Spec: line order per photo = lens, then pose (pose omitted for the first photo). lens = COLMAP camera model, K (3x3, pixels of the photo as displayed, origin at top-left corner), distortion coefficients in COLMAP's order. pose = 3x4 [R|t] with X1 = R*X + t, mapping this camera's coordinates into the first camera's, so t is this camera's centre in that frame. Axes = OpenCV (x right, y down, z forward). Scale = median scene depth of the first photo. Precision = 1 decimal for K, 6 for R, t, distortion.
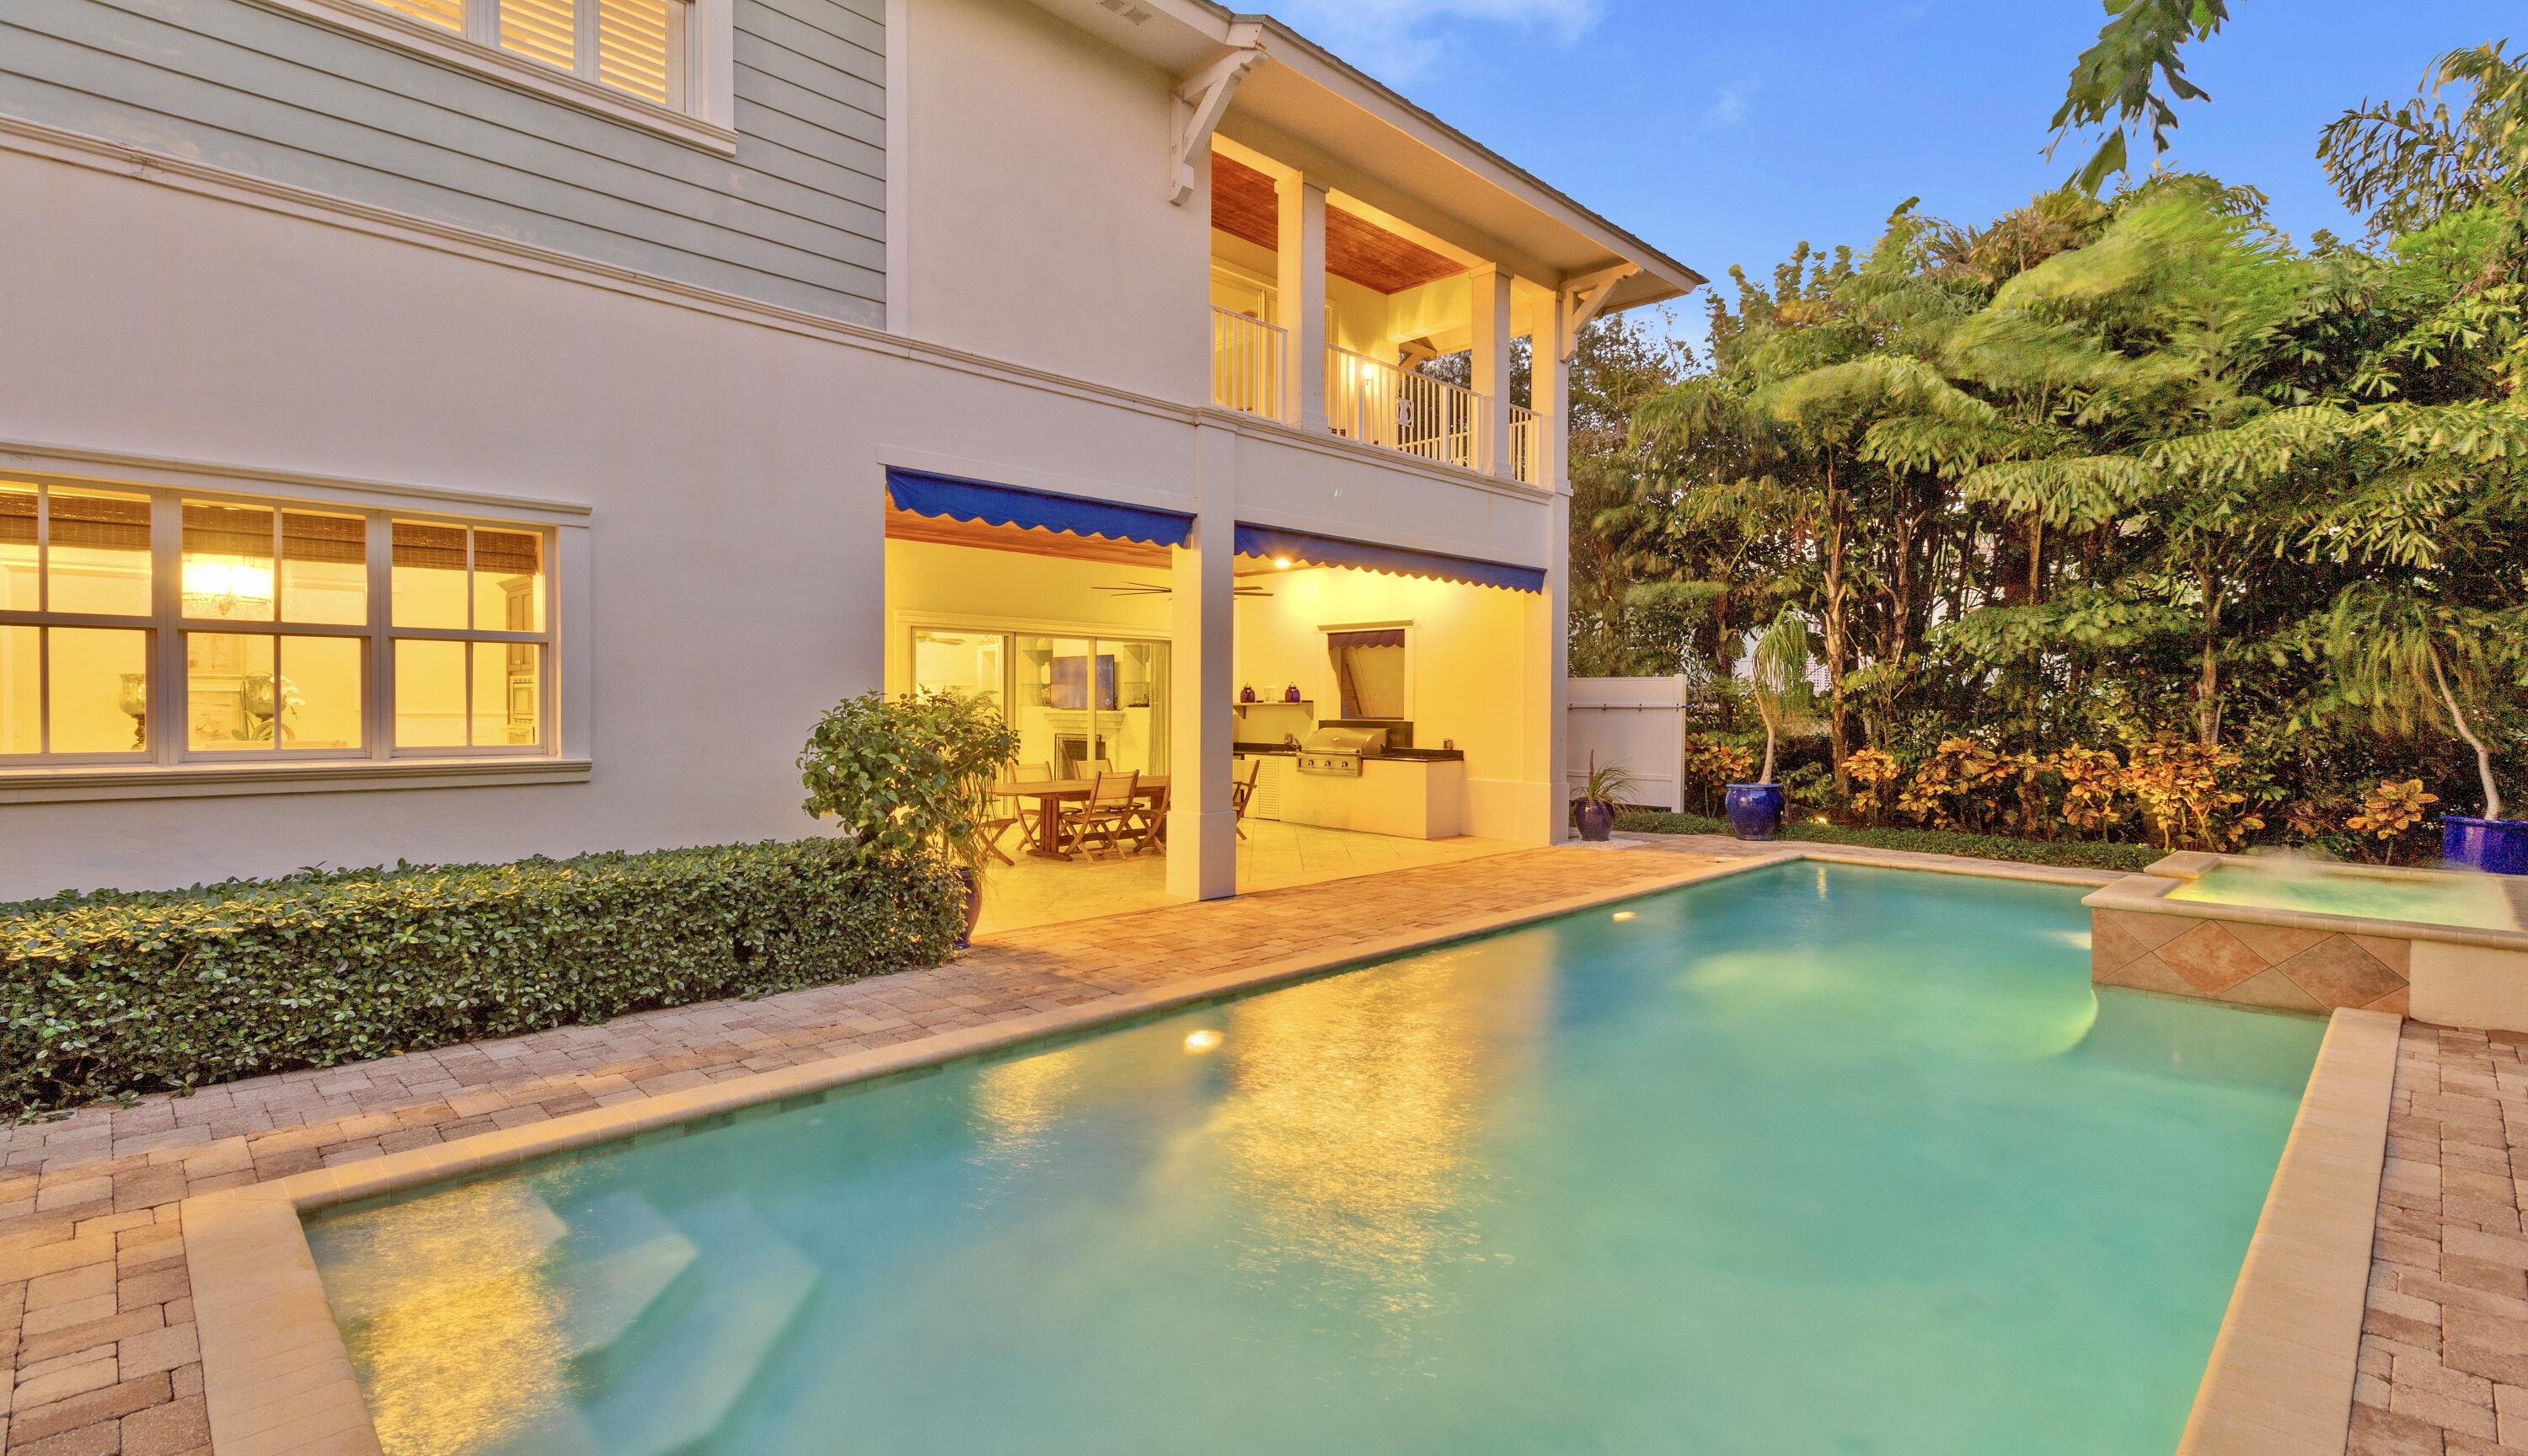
lens RADIAL K [[1151.5, 0, 1264.0], [0, 1151.5, 728.0], [0, 0, 1]] dist [-0.000500, -0.000074]
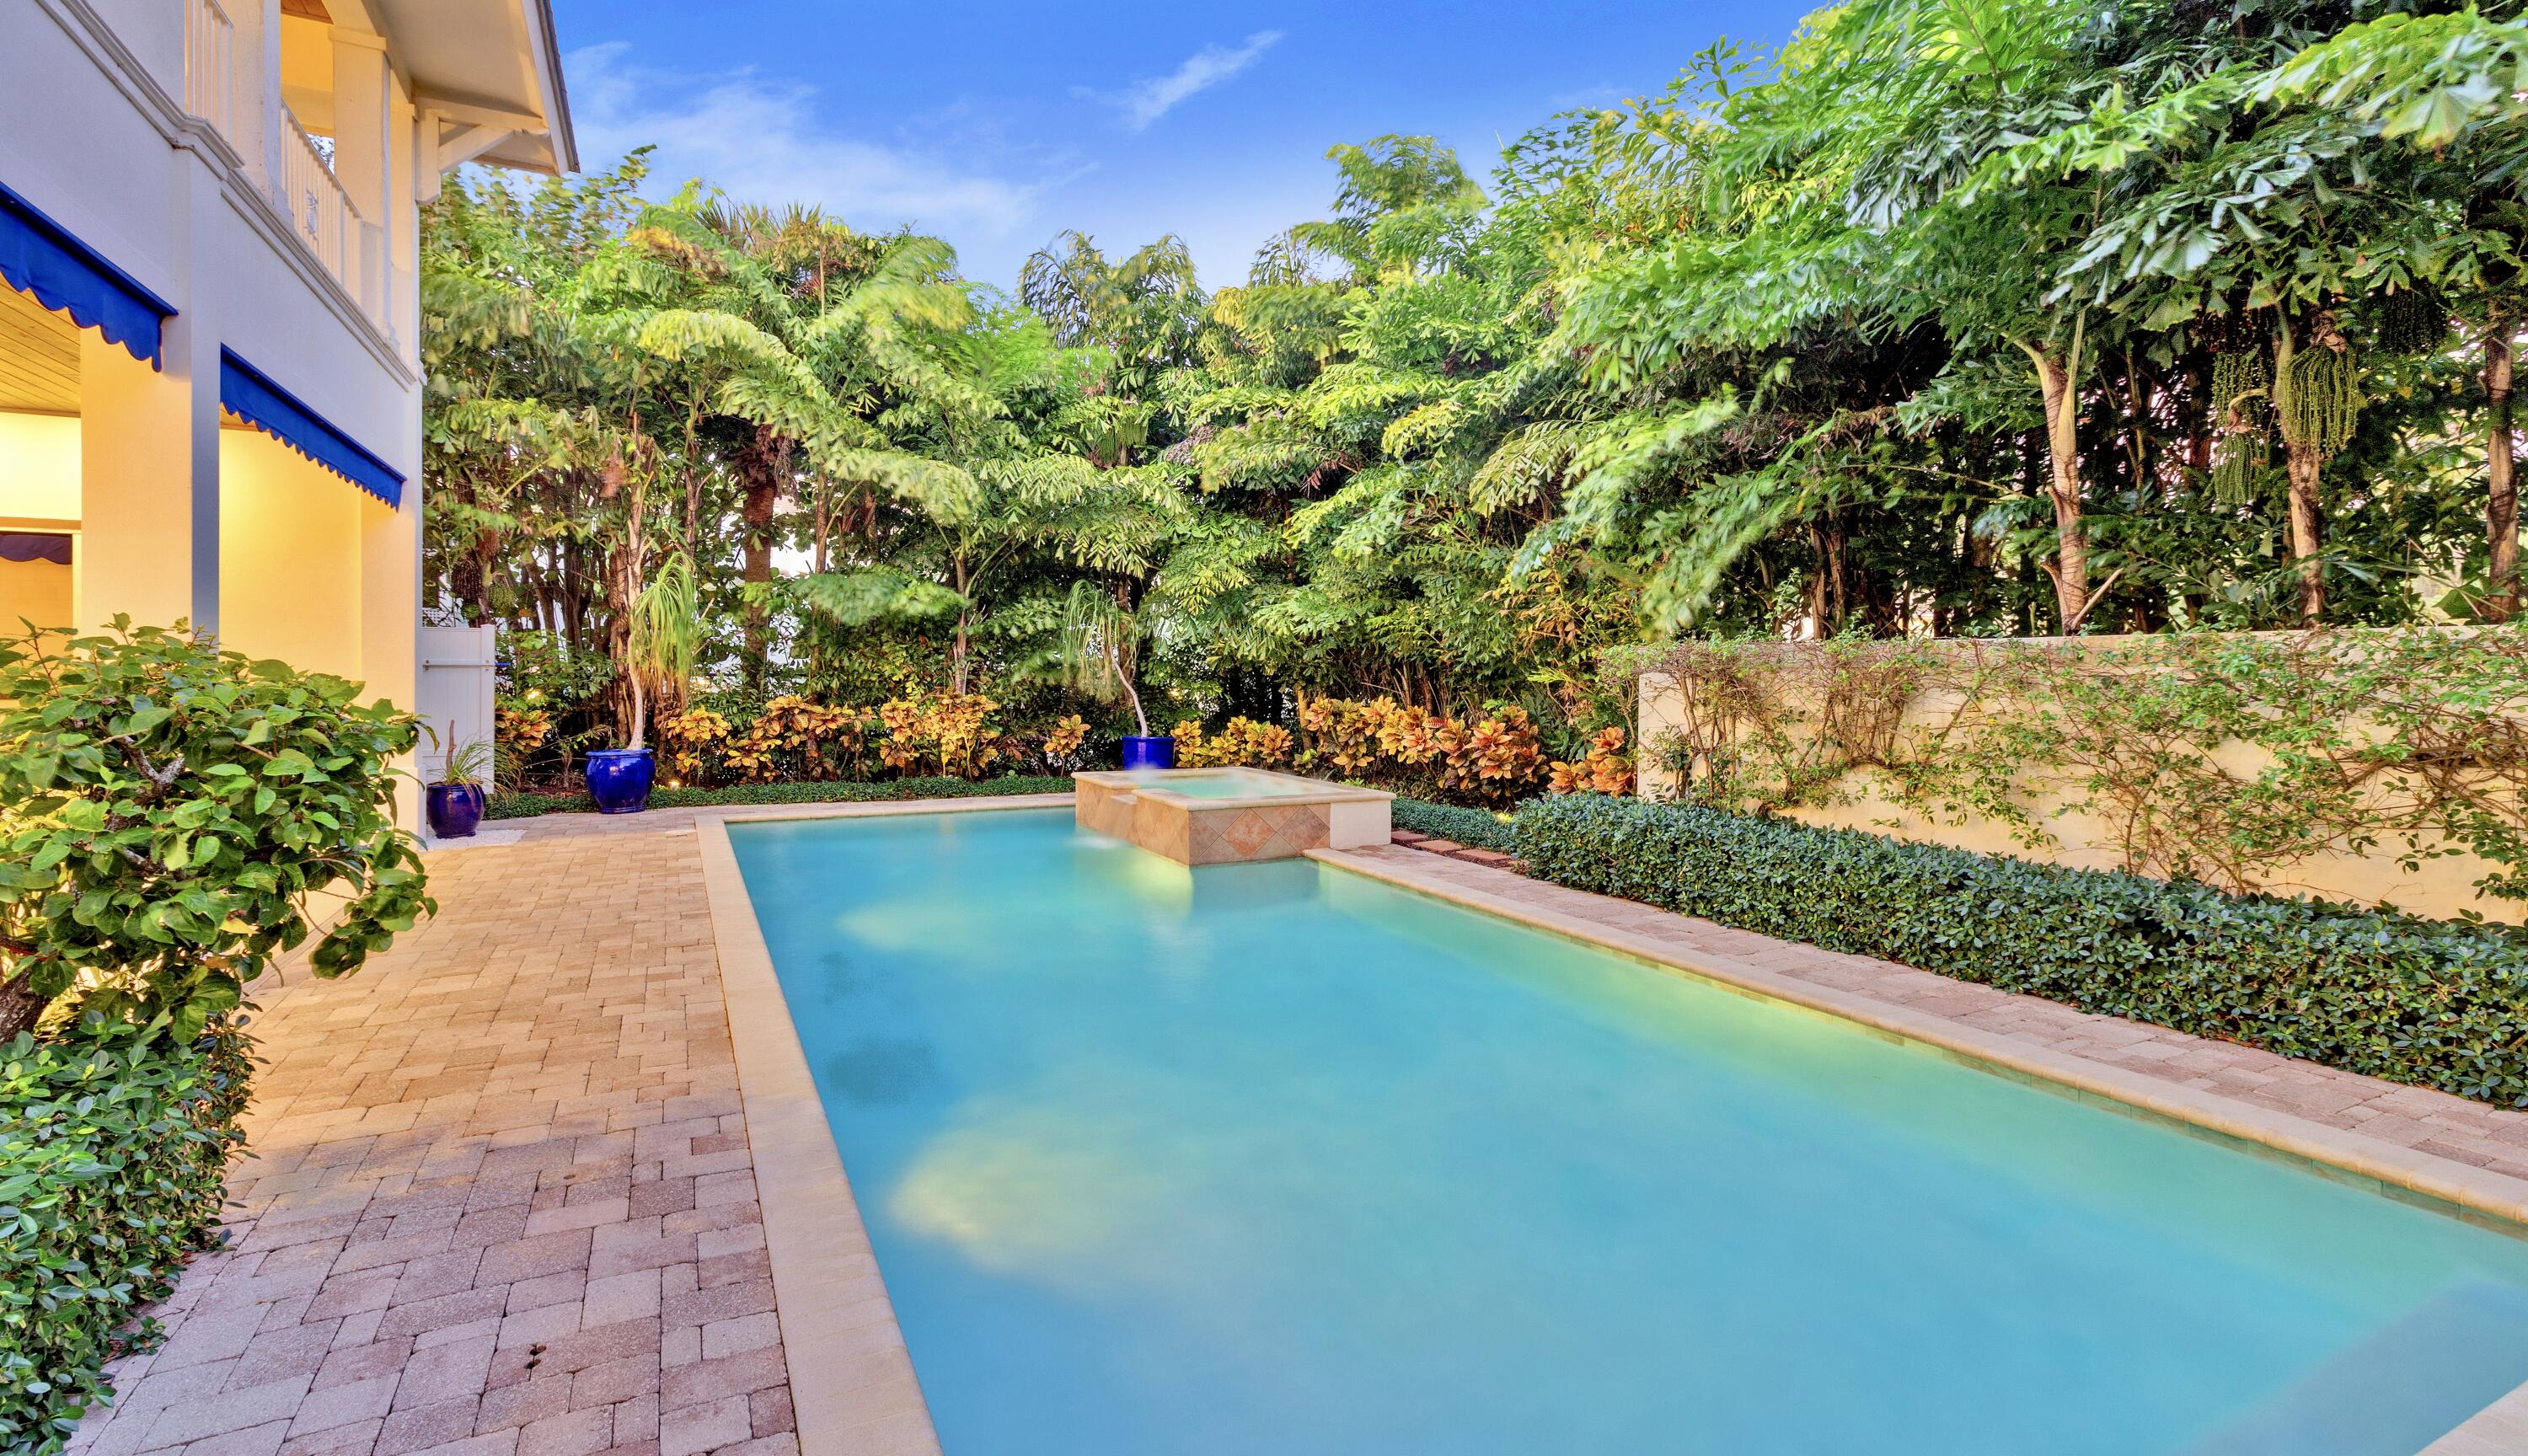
lens RADIAL K [[1191.2, 0, 1267.9], [0, 1191.2, 677.9], [0, 0, 1]] dist [-0.000201, -0.000053]
pose [[0.305956, -0.007409, 0.952017, -0.342786], [0.014366, 0.999892, 0.003165, -0.004123], [-0.951937, 0.012708, 0.306030, 0.265296]]
